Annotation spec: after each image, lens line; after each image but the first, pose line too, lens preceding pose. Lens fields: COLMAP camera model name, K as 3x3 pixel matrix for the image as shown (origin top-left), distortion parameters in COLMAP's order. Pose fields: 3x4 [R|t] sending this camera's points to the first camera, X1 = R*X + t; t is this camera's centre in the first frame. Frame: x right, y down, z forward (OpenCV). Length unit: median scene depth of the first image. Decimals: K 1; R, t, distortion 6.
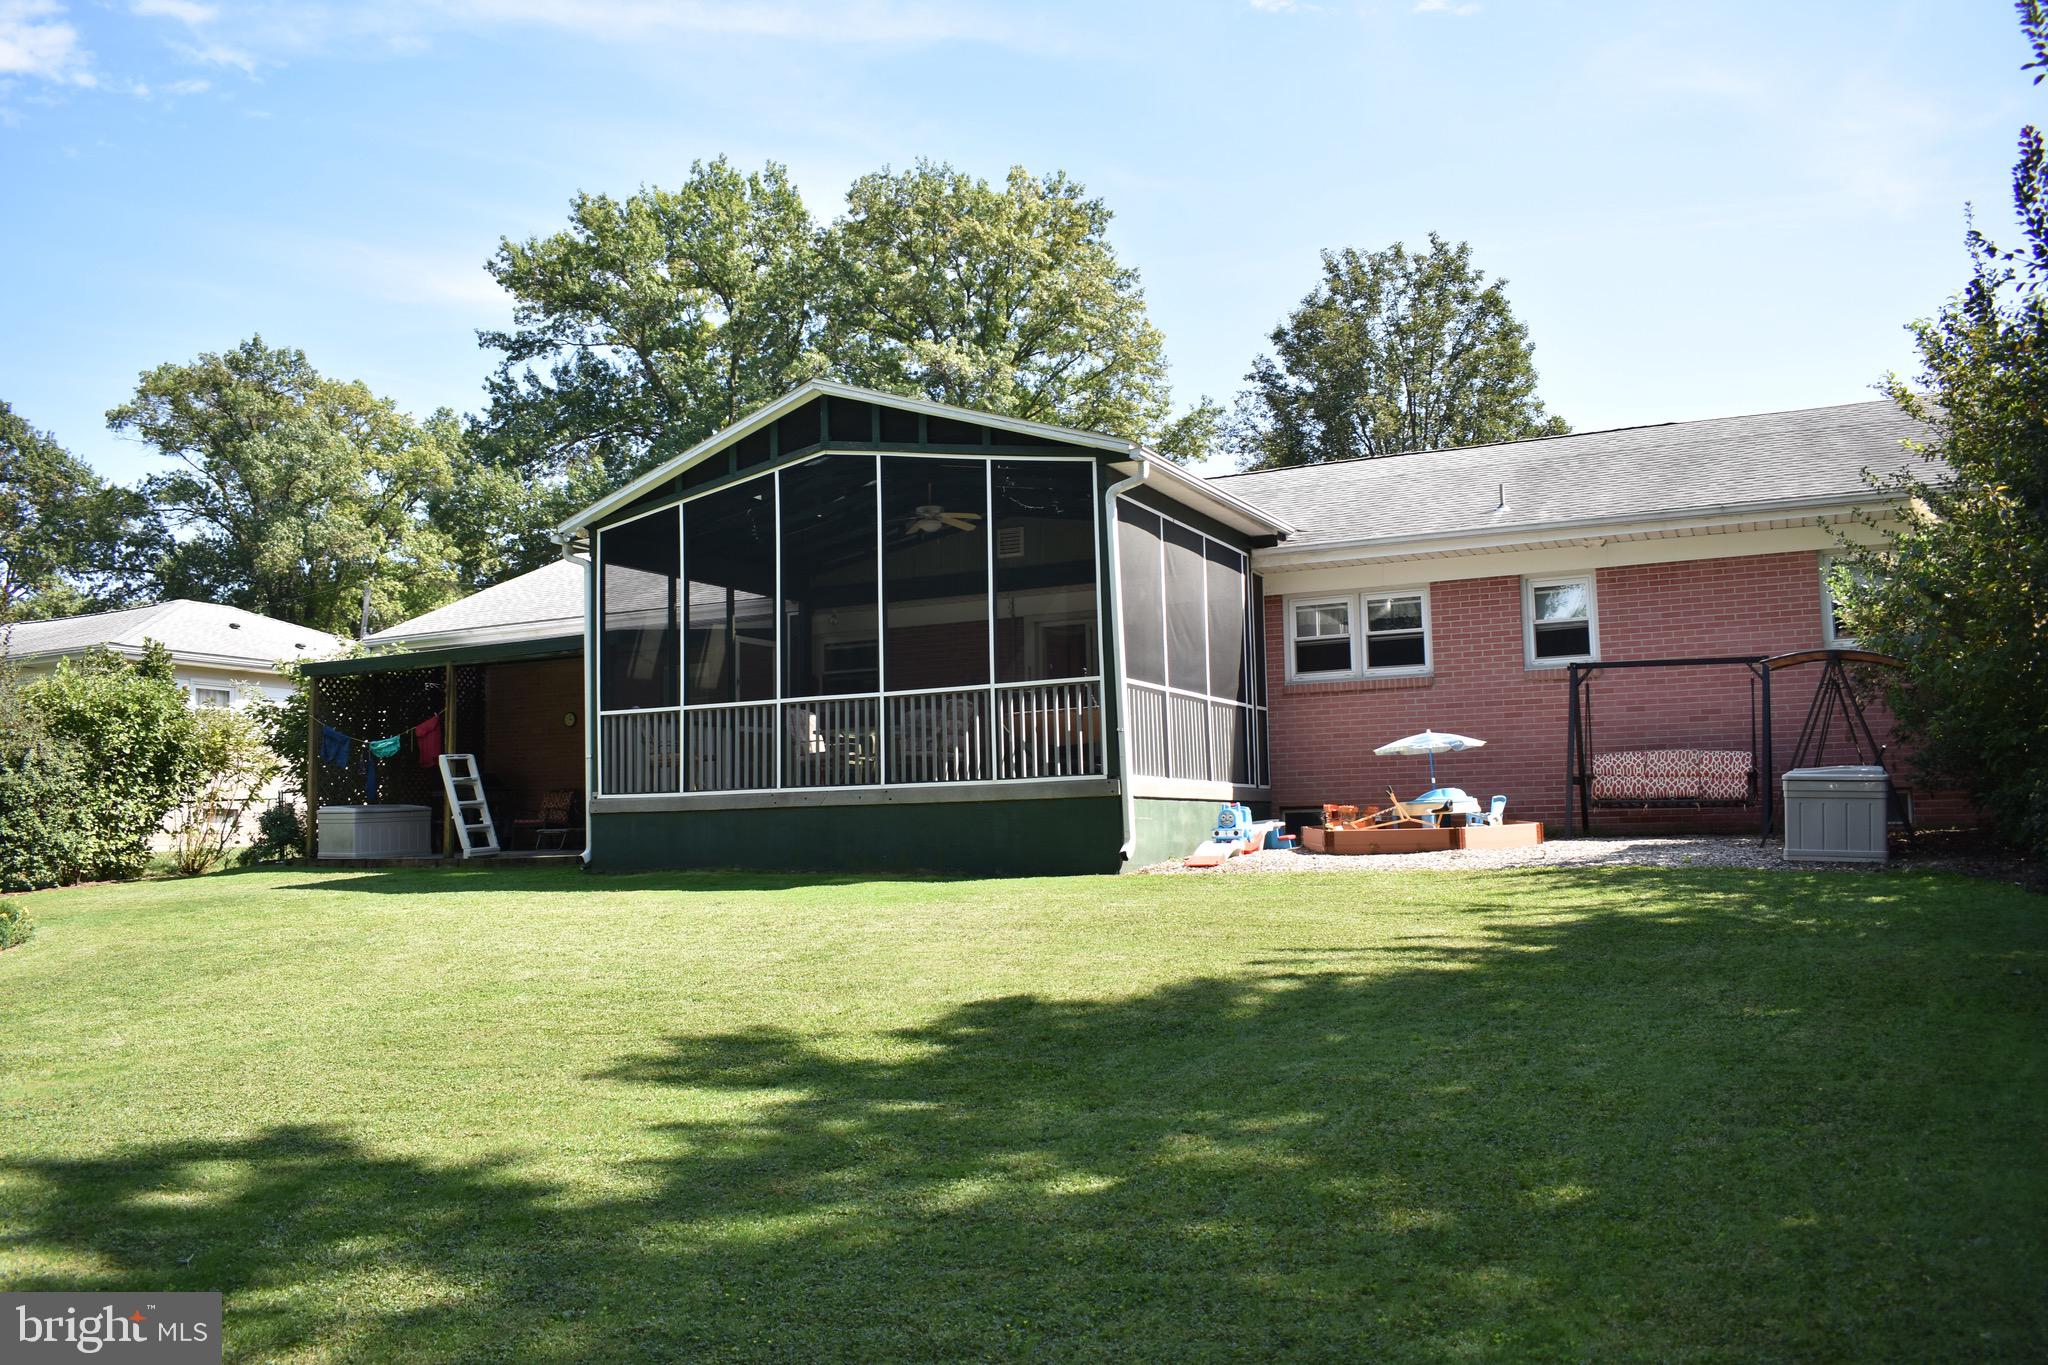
lens RADIAL K [[1593.8, 0, 1014.0], [0, 1593.8, 683.2], [0, 0, 1]] dist [-0.095773, 0.014894]
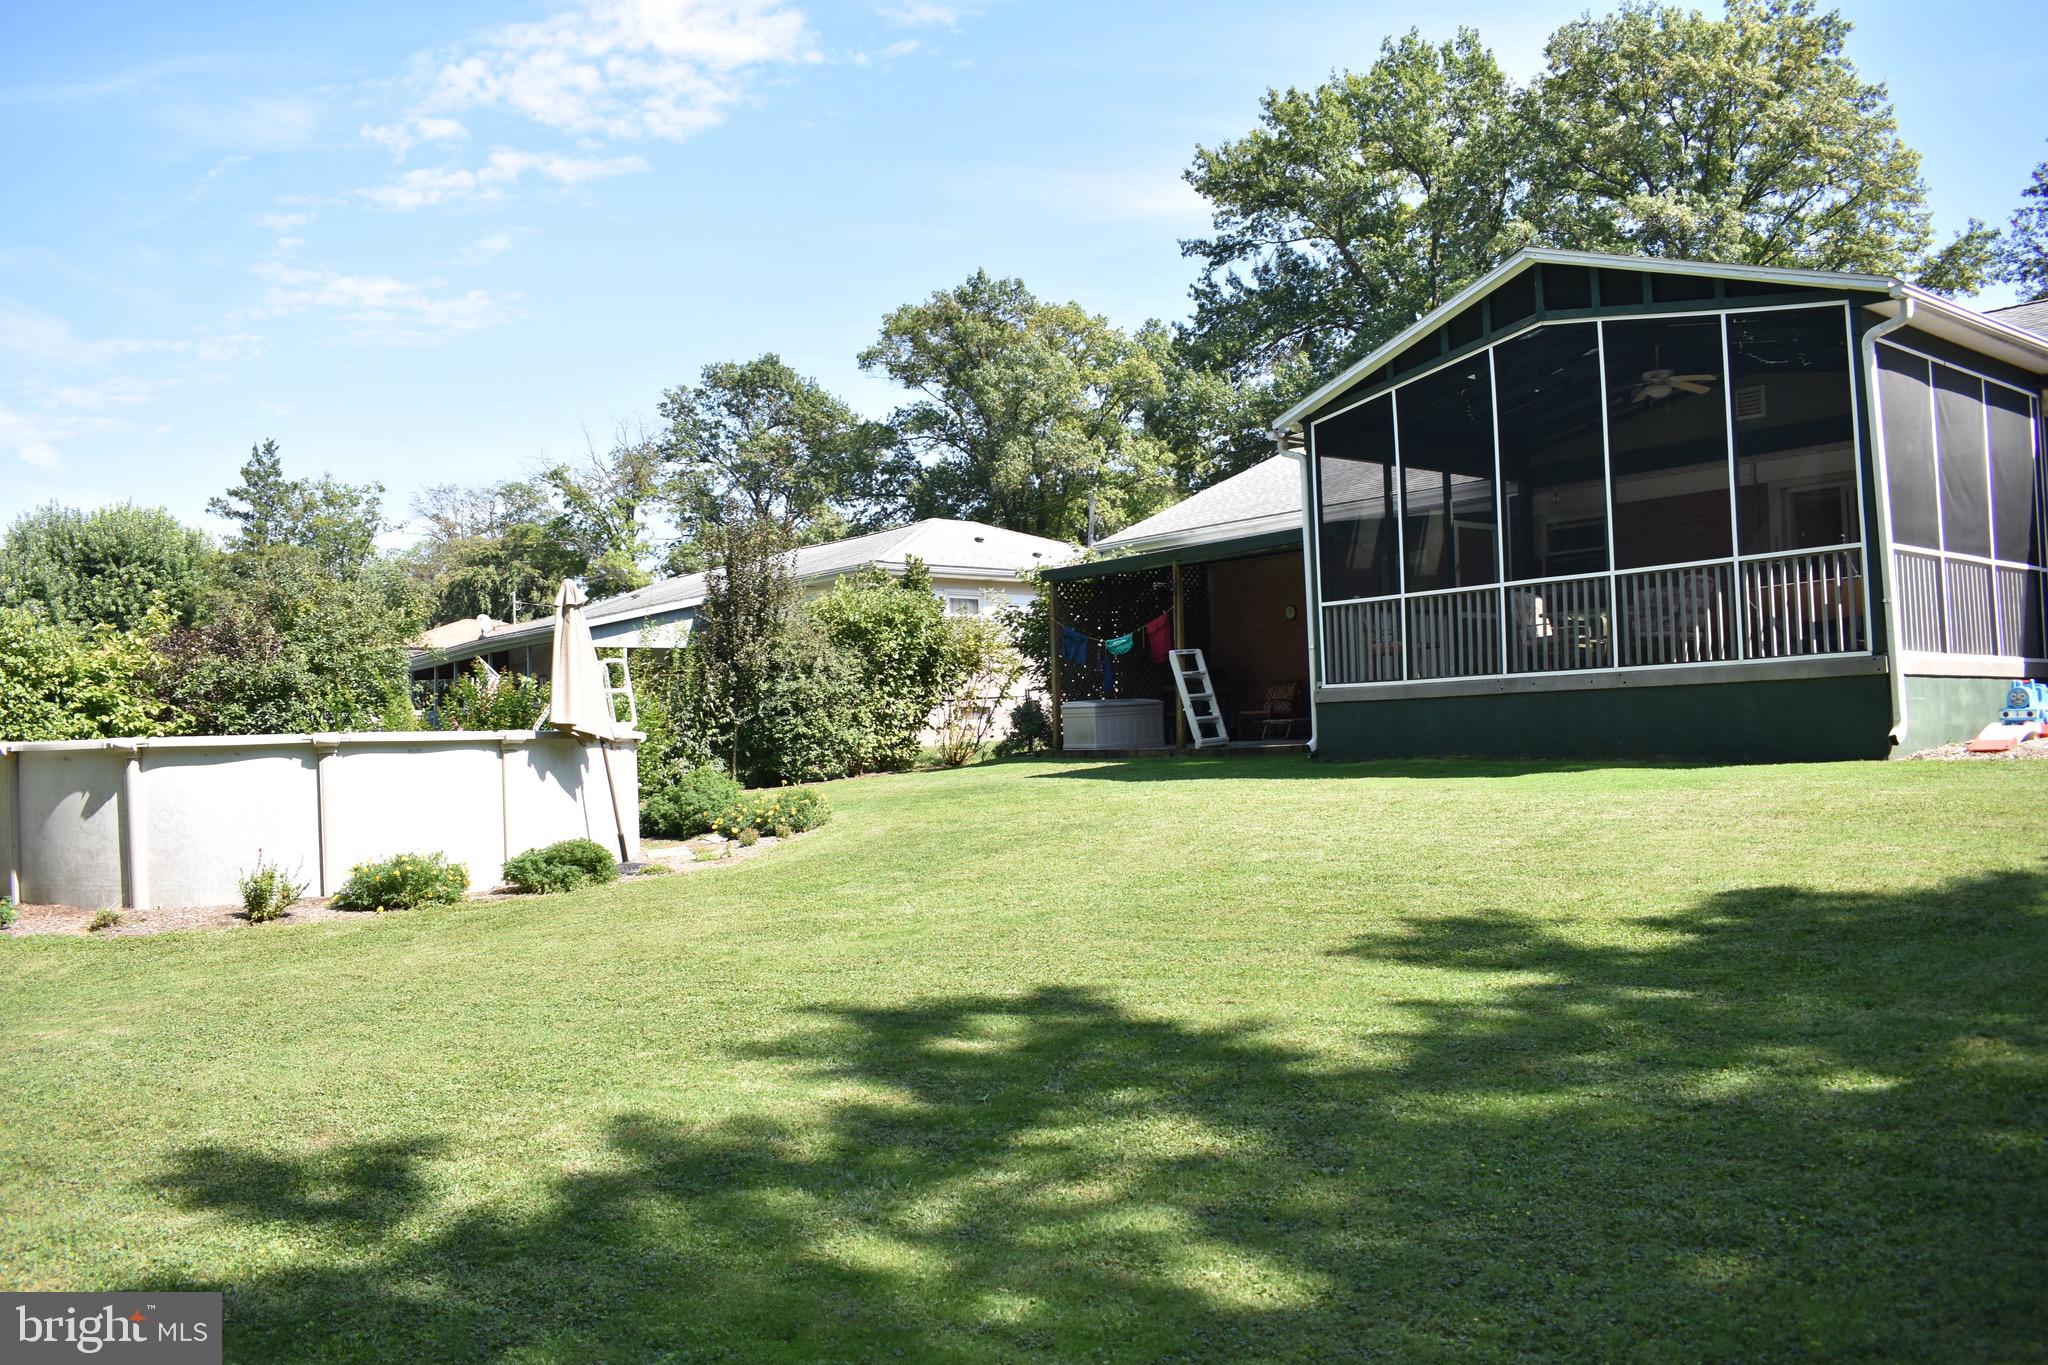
lens RADIAL K [[1593.8, 0, 1014.0], [0, 1593.8, 683.2], [0, 0, 1]] dist [-0.095773, 0.014894]
pose [[0.903111, -0.018205, -0.429020, -0.003087], [0.047287, 0.997241, 0.057226, 0.001419], [0.426795, -0.071968, 0.901480, -0.003606]]
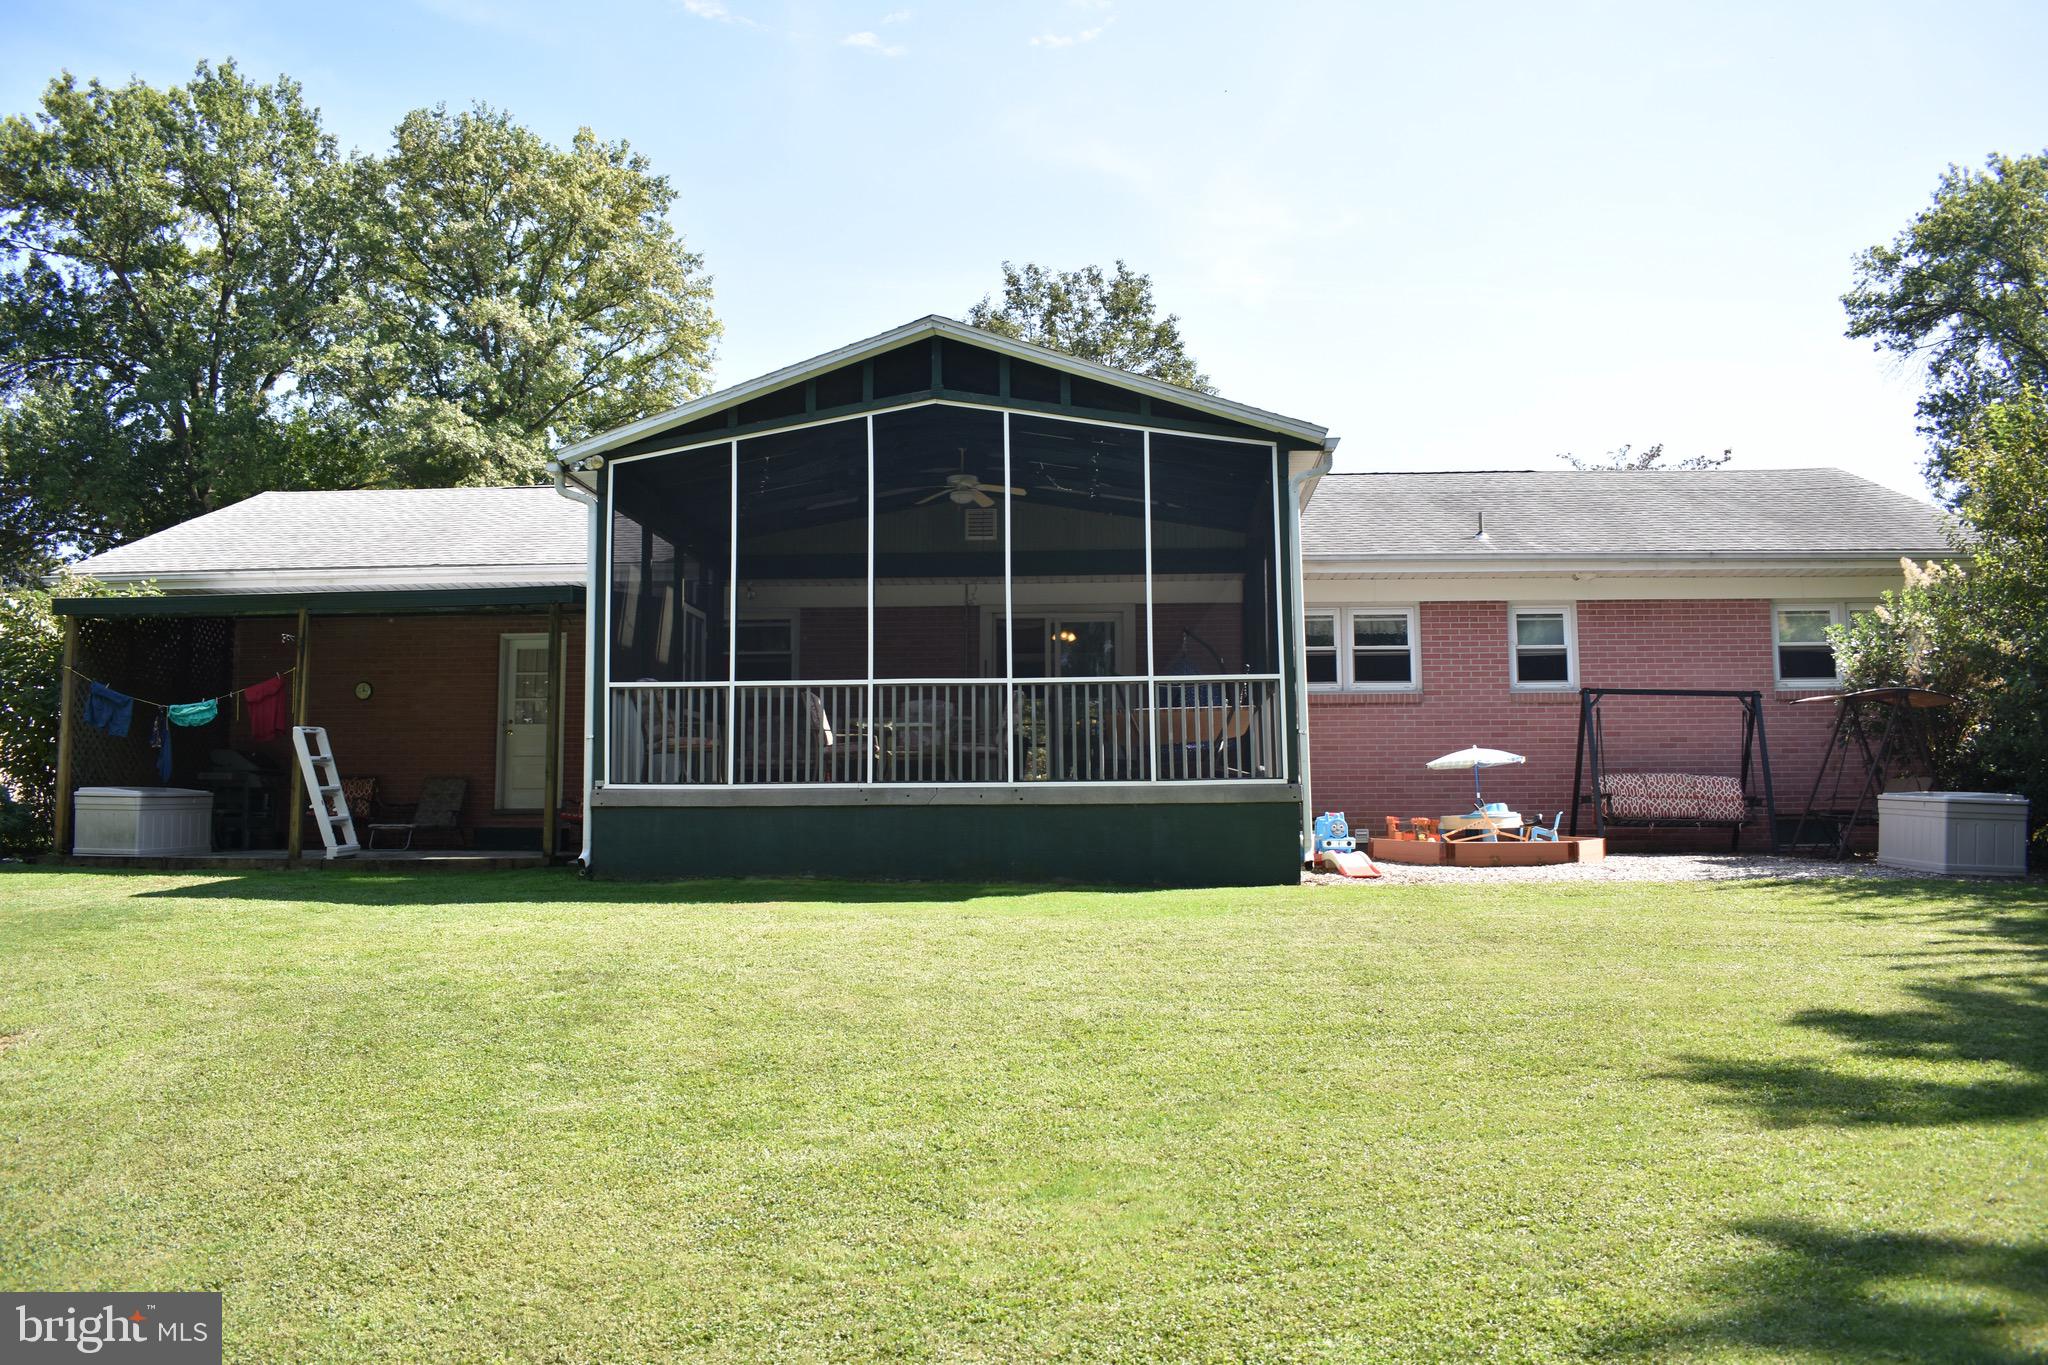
lens RADIAL K [[1593.8, 0, 1014.0], [0, 1593.8, 683.2], [0, 0, 1]] dist [-0.095773, 0.014894]
pose [[0.921894, 0.055512, 0.383446, -0.304738], [-0.052336, 0.998454, -0.018719, 0.018033], [-0.383892, -0.002811, 0.923374, 0.130348]]
